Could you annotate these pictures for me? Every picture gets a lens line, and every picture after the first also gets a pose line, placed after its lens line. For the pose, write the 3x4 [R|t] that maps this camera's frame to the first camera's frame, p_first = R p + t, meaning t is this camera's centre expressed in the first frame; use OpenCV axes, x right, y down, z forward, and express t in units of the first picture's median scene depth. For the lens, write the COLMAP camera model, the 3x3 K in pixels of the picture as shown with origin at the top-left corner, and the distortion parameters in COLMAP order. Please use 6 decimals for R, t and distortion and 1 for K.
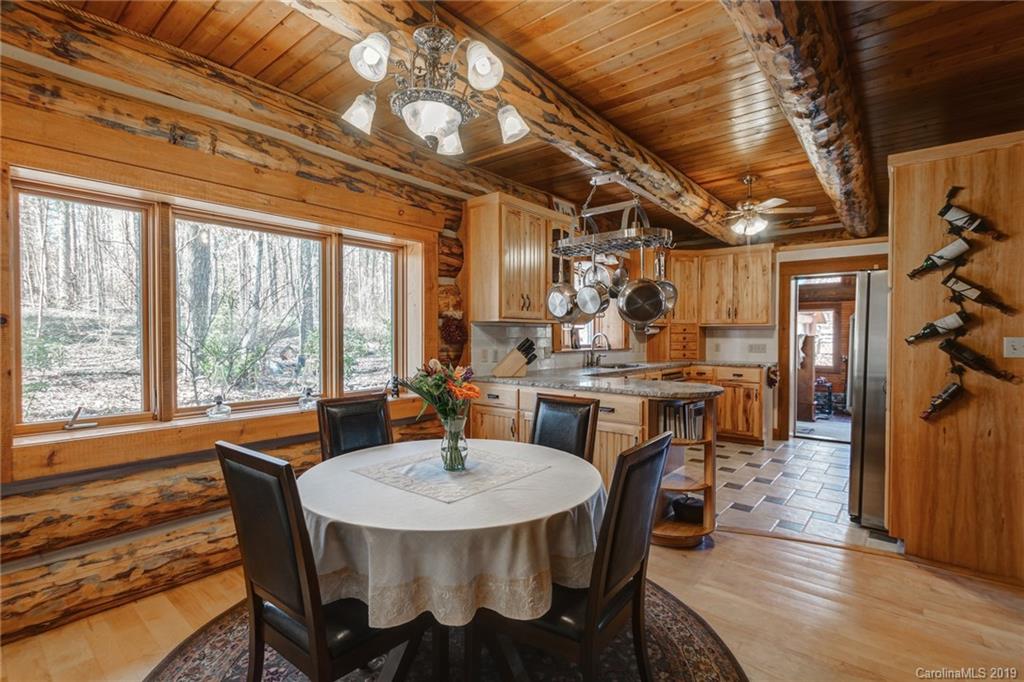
lens RADIAL K [[475.7, 0, 516.0], [0, 475.7, 338.5], [0, 0, 1]] dist [0.000639, -0.002852]
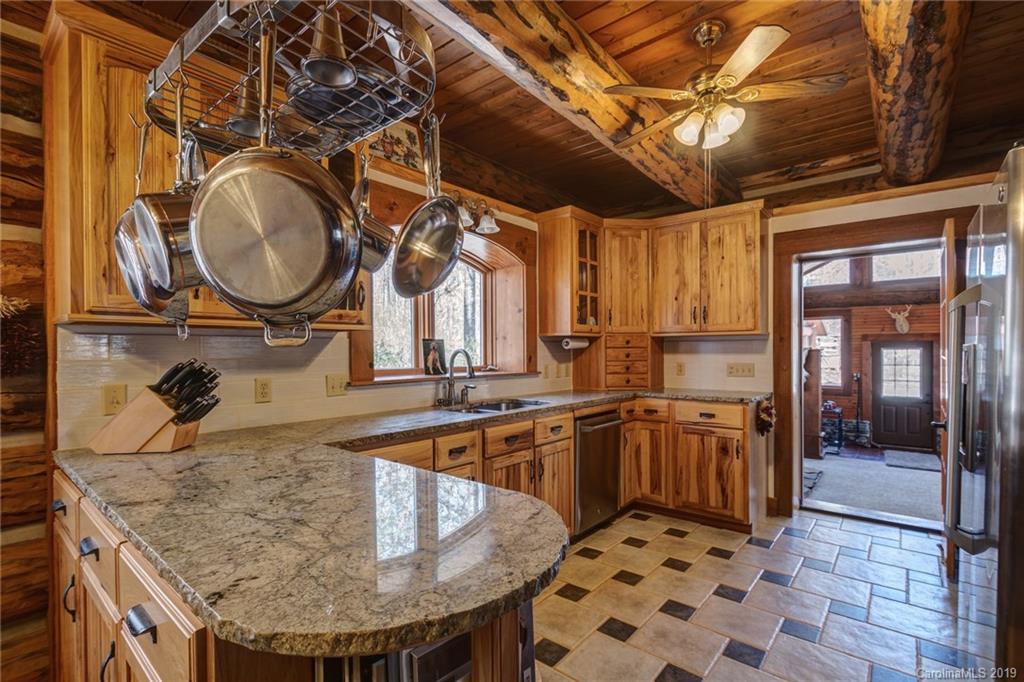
lens RADIAL K [[475.7, 0, 508.1], [0, 475.7, 350.6], [0, 0, 1]] dist [0.000639, -0.002852]
pose [[0.999923, -0.009619, -0.007851, 0.205410], [0.009545, 0.999910, -0.009442, -0.002261], [0.007941, 0.009367, 0.999925, 0.367396]]
